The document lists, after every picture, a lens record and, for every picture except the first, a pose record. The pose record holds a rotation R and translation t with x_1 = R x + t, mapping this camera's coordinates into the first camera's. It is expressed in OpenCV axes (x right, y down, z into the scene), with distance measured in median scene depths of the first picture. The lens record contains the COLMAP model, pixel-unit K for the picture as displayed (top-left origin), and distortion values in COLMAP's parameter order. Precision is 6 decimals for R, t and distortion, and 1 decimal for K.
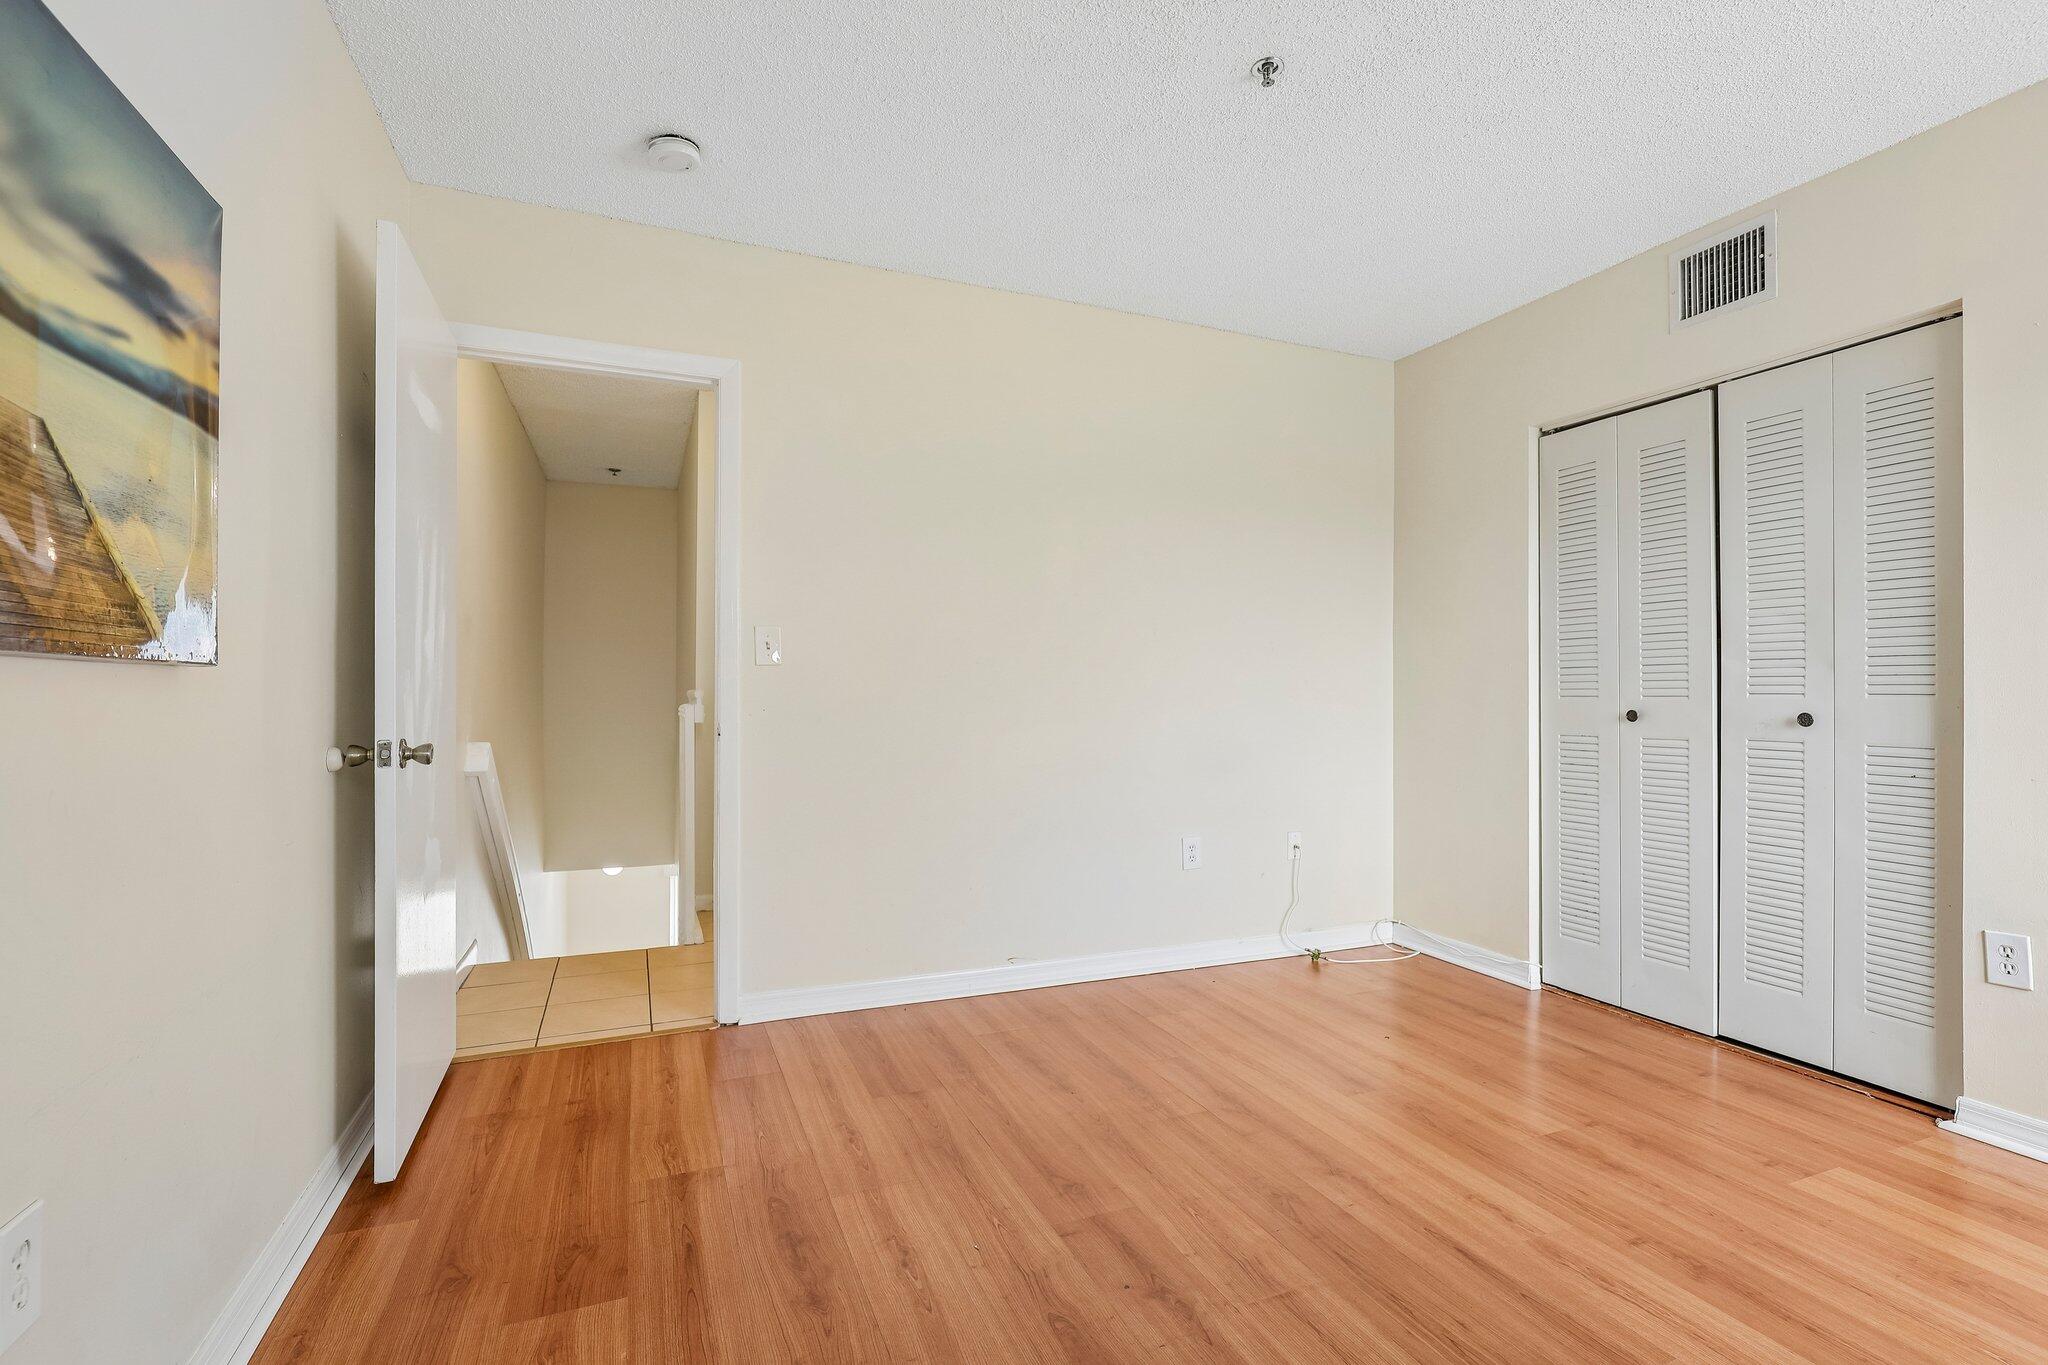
lens RADIAL K [[927.9, 0, 1029.1], [0, 927.9, 692.0], [0, 0, 1]] dist [-0.001590, -0.000257]
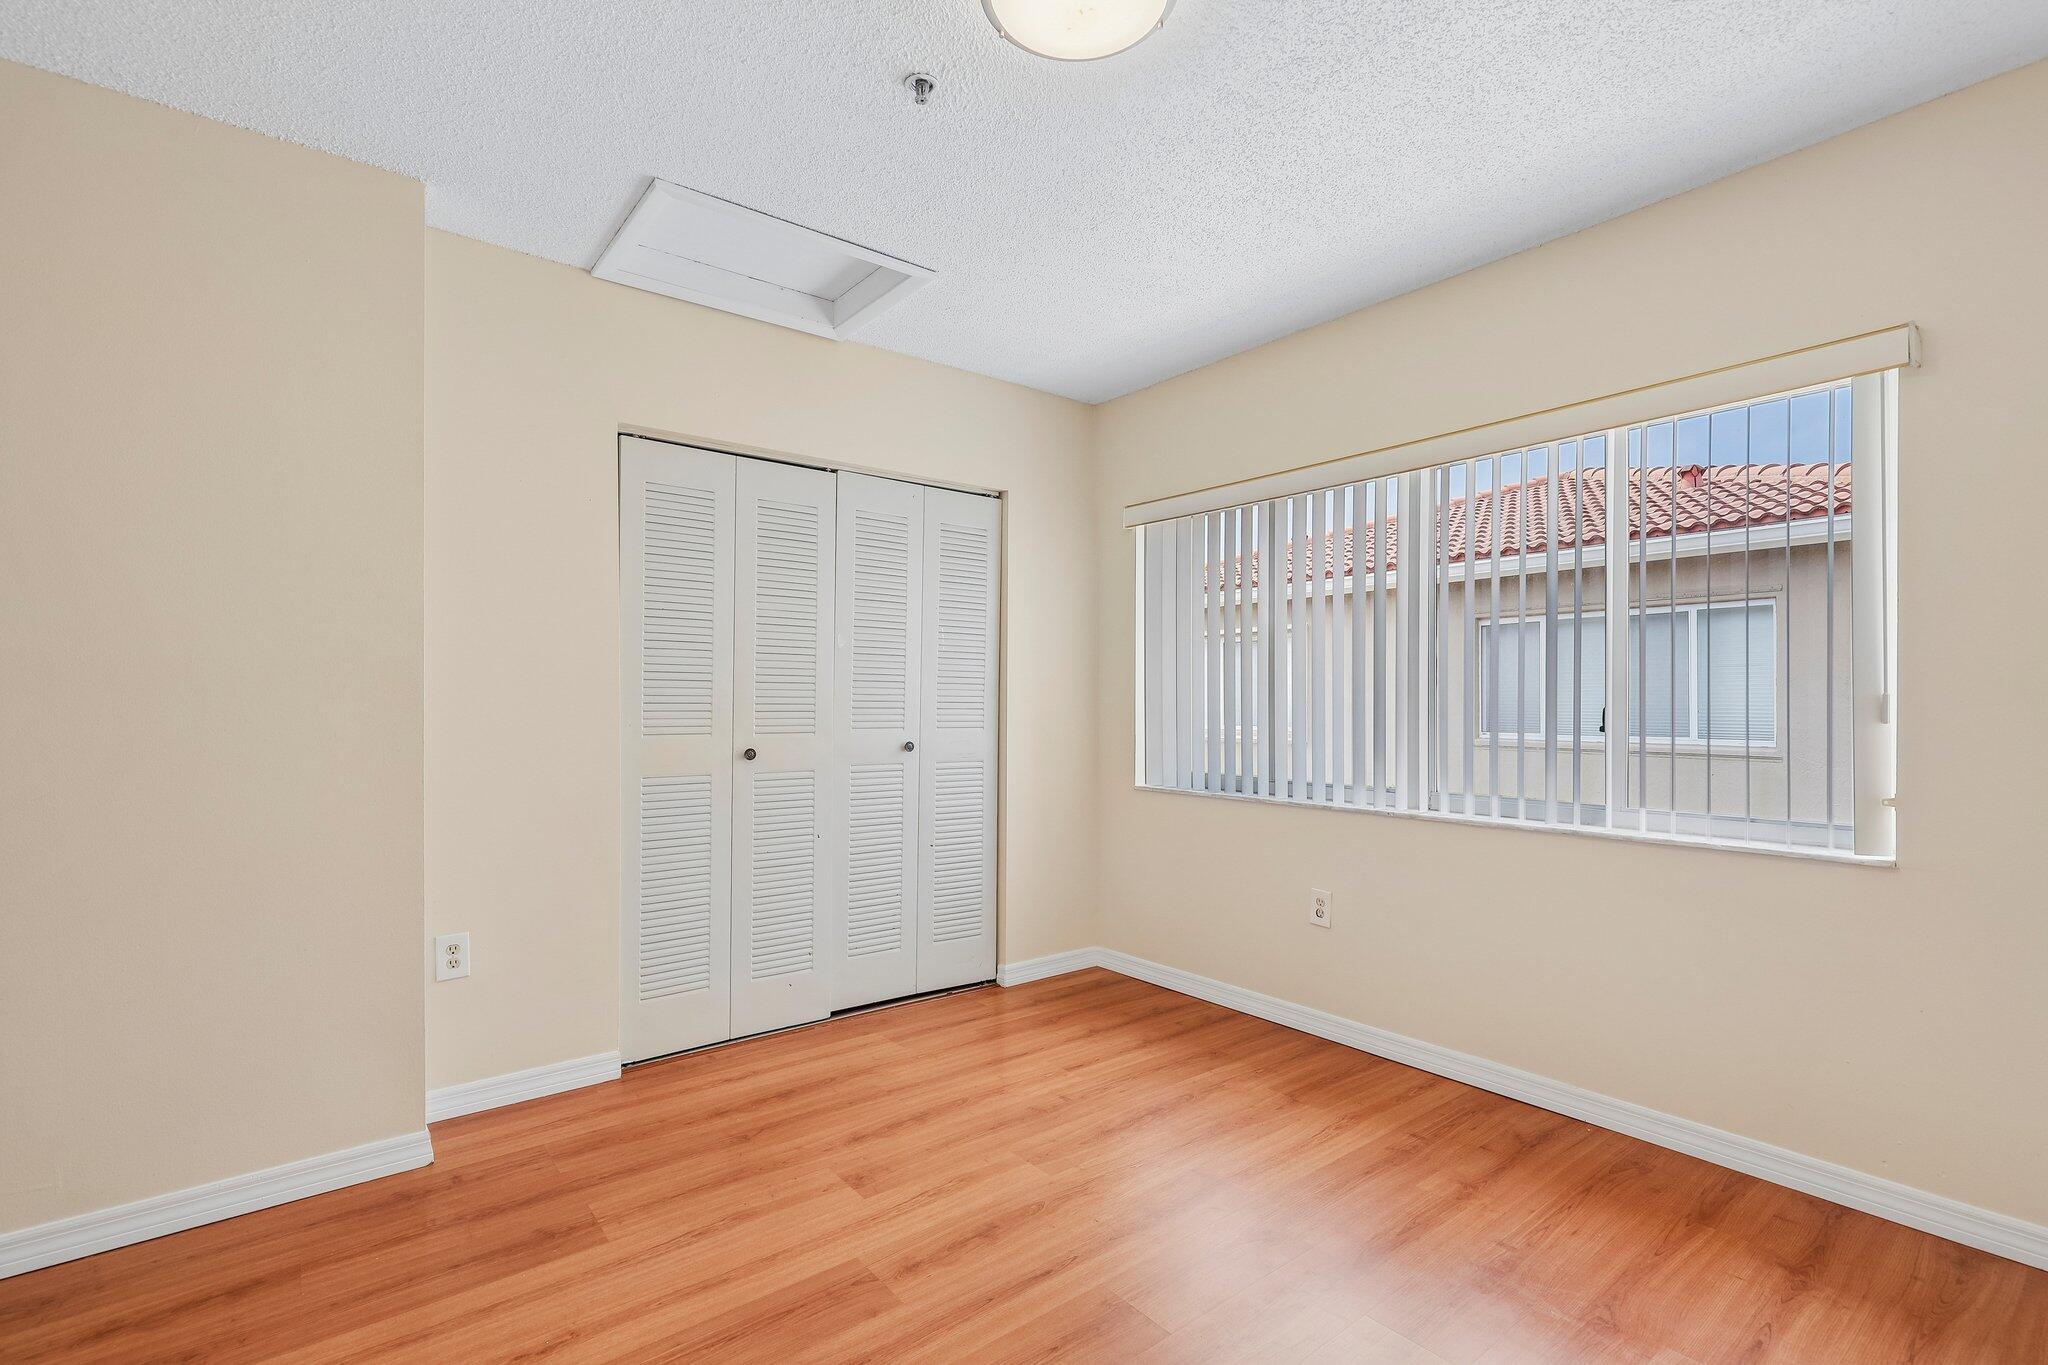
lens RADIAL K [[927.9, 0, 1029.1], [0, 927.9, 692.0], [0, 0, 1]] dist [-0.001590, -0.000257]
pose [[-0.274131, 0.016685, 0.961547, -0.426972], [0.019129, 0.999746, -0.011895, -0.025293], [-0.961502, 0.015132, -0.274381, 0.978535]]
